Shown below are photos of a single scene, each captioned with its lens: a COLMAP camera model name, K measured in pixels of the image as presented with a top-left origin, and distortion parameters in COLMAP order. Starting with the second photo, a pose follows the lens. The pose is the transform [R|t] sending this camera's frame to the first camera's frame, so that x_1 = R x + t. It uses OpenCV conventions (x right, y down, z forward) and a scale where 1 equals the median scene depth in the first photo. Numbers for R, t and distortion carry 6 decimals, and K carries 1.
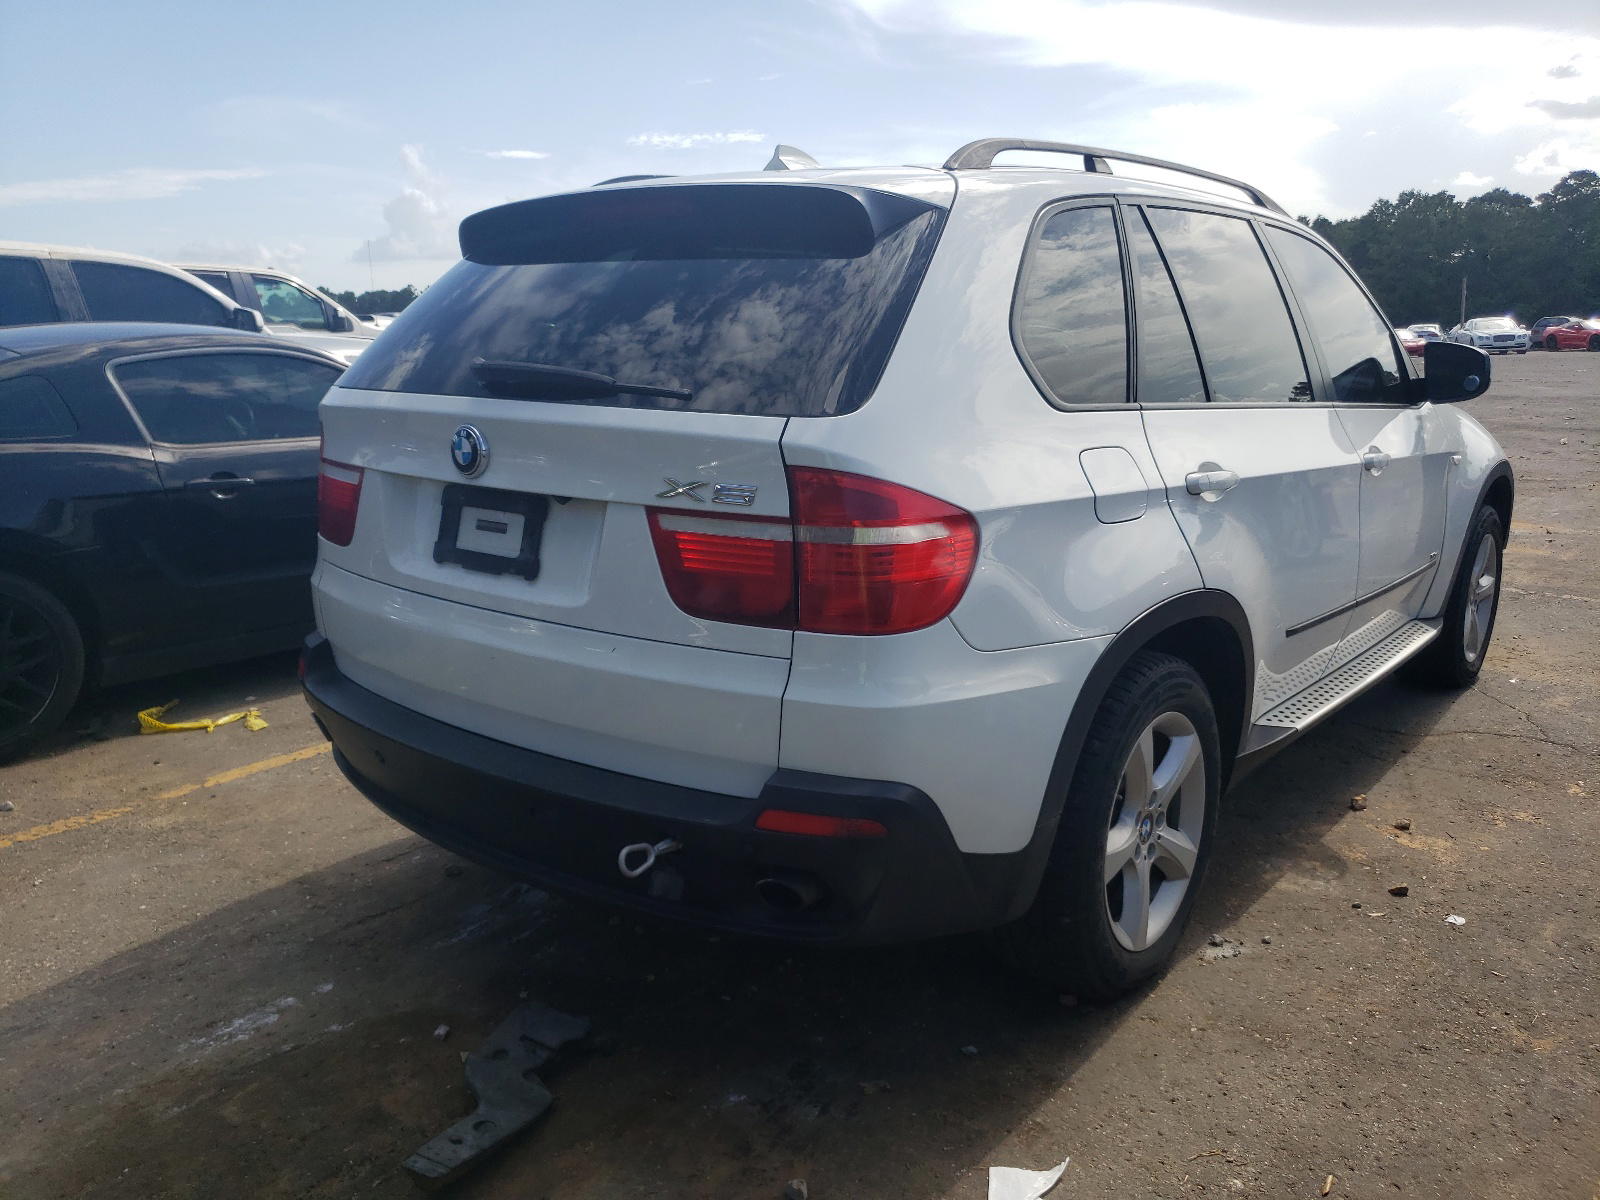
lens RADIAL K [[1196.4, 0, 796.7], [0, 1196.4, 599.2], [0, 0, 1]] dist [0.035909, -0.000324]
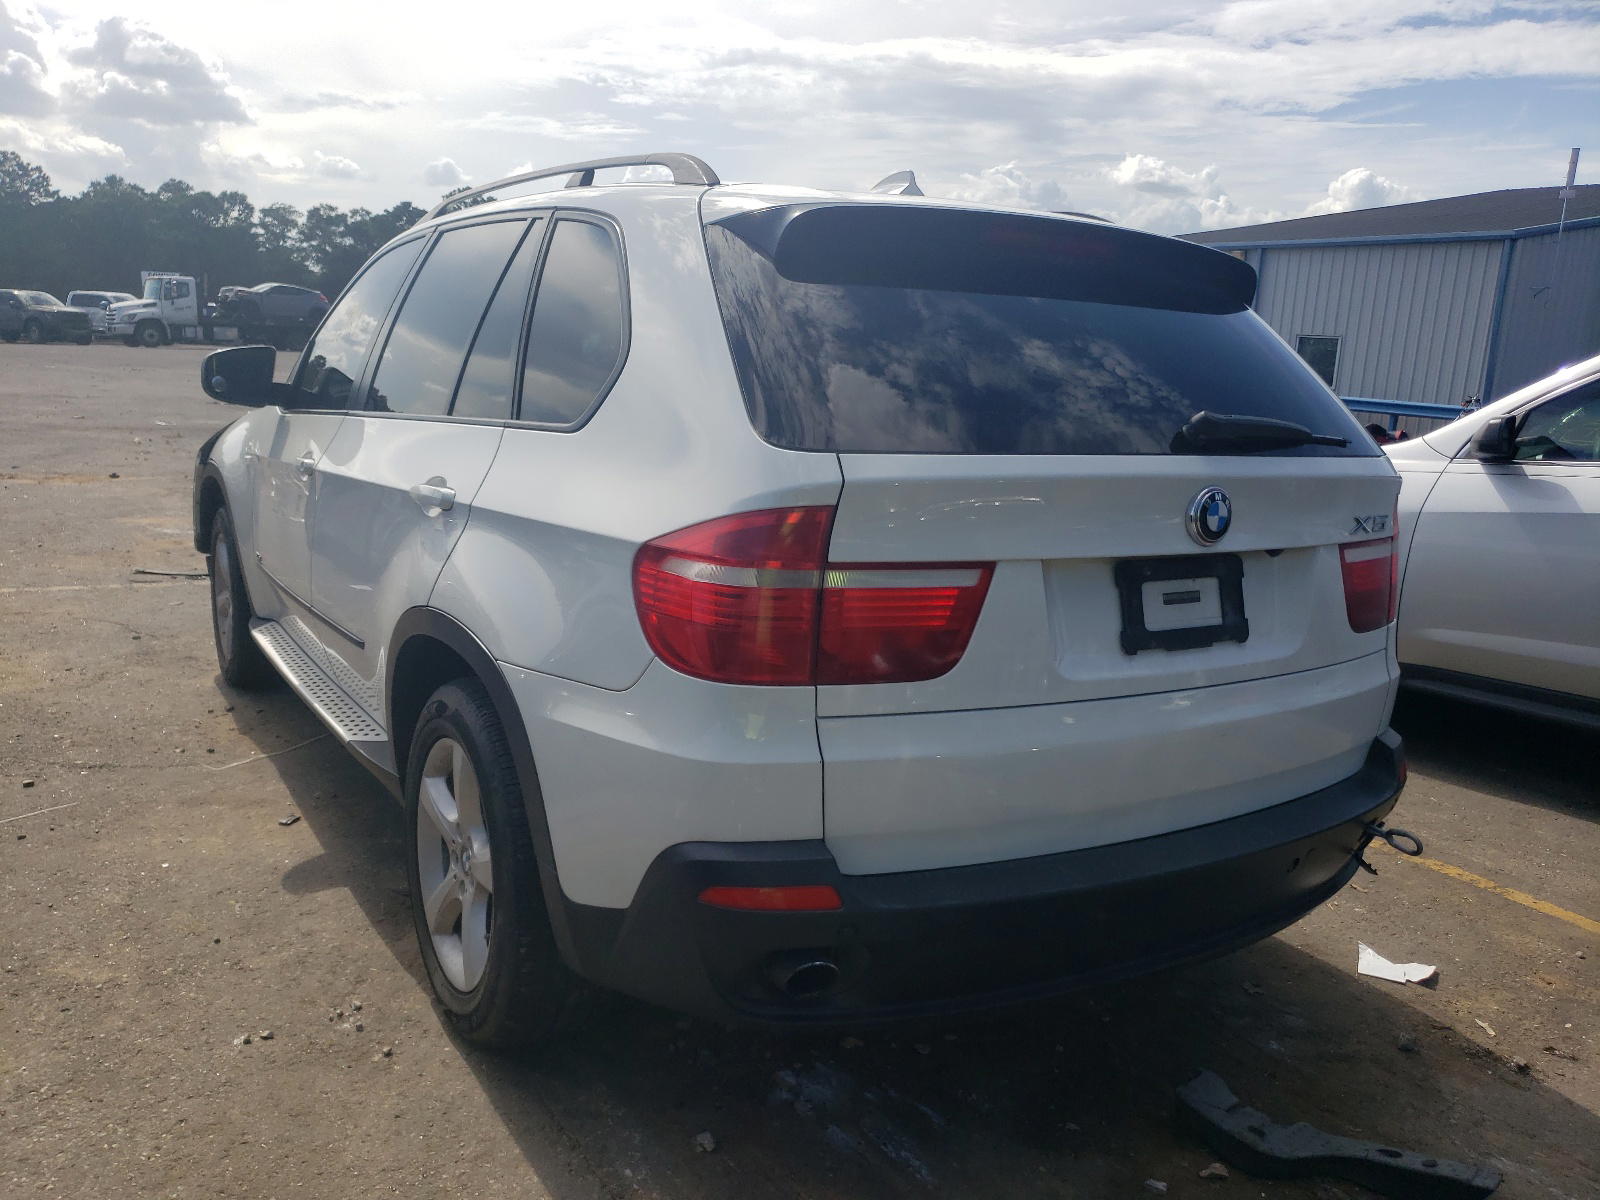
lens RADIAL K [[1196.4, 0, 798.3], [0, 1196.4, 601.1], [0, 0, 1]] dist [0.035909, -0.000324]
pose [[0.339130, -0.166922, 0.925812, -1.189467], [0.155847, 0.980502, 0.119696, -0.211334], [-0.927741, 0.103692, 0.358532, 0.953034]]
